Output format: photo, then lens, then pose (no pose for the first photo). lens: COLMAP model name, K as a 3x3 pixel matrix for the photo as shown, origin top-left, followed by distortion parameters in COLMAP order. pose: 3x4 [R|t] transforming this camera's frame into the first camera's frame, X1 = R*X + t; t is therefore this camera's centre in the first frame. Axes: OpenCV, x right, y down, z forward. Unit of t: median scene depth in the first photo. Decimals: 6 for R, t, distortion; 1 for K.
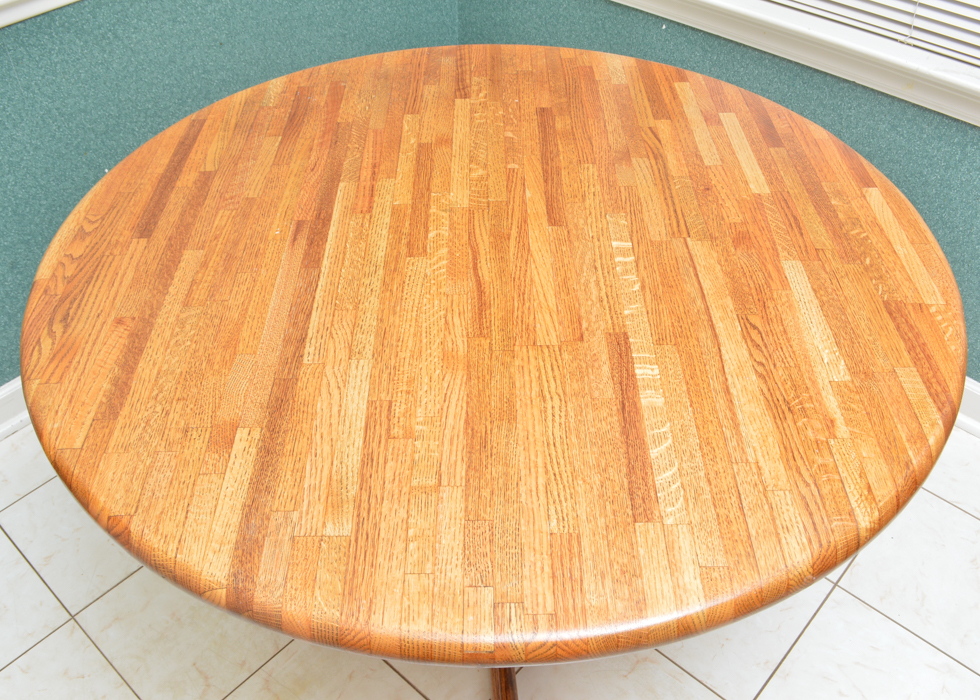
lens RADIAL K [[870.4, 0, 501.1], [0, 870.4, 349.7], [0, 0, 1]] dist [-0.057364, -0.004139]
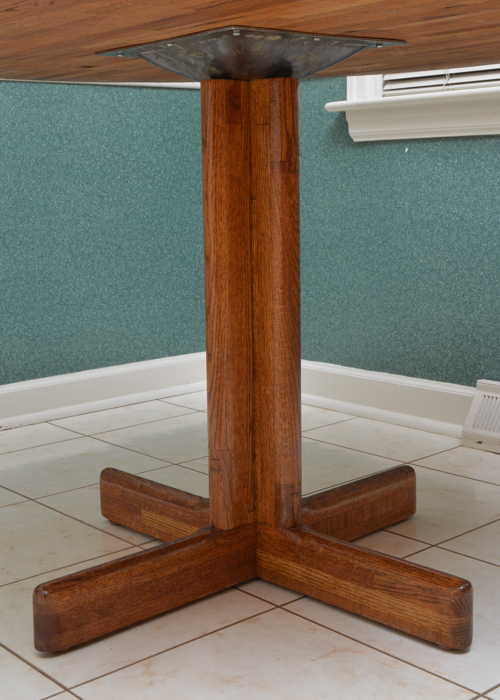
lens RADIAL K [[1031.6, 0, 250.0], [0, 1031.6, 350.0], [0, 0, 1]] dist [-0.014446, -0.007550]
pose [[0.992189, -0.011147, -0.124246, 0.155697], [-0.059951, 0.830832, -0.553285, 0.495310], [0.109395, 0.556411, 0.823674, 0.122844]]
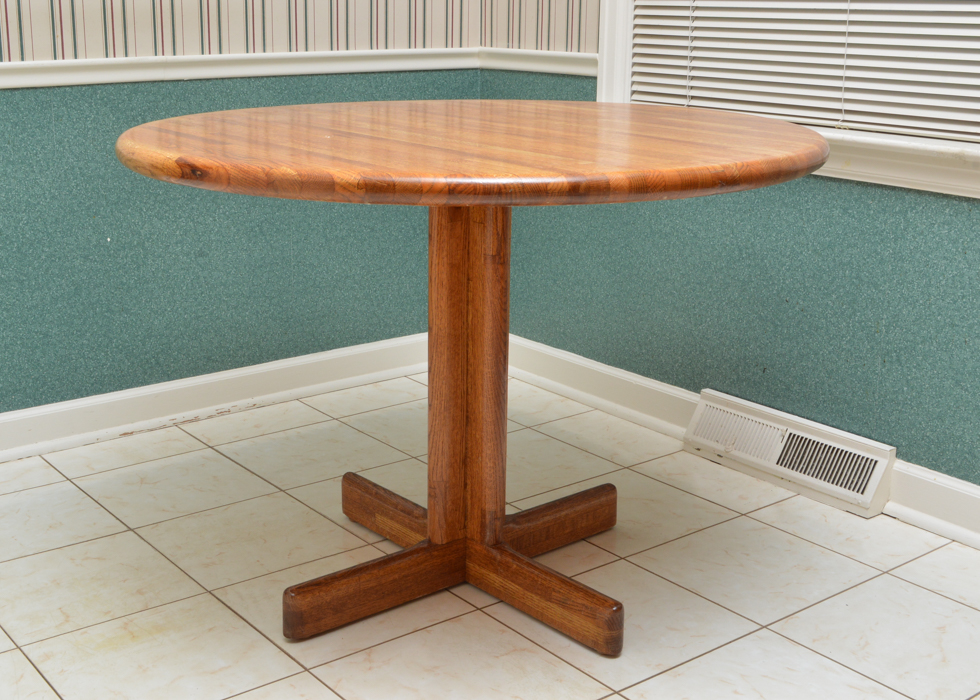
lens RADIAL K [[1277.0, 0, 490.0], [0, 1277.0, 350.0], [0, 0, 1]] dist [-0.027919, 0.005323]
pose [[0.984445, 0.045282, -0.169758, 0.272610], [-0.119710, 0.880100, -0.459448, 0.554081], [0.128599, 0.472623, 0.871831, -0.254484]]
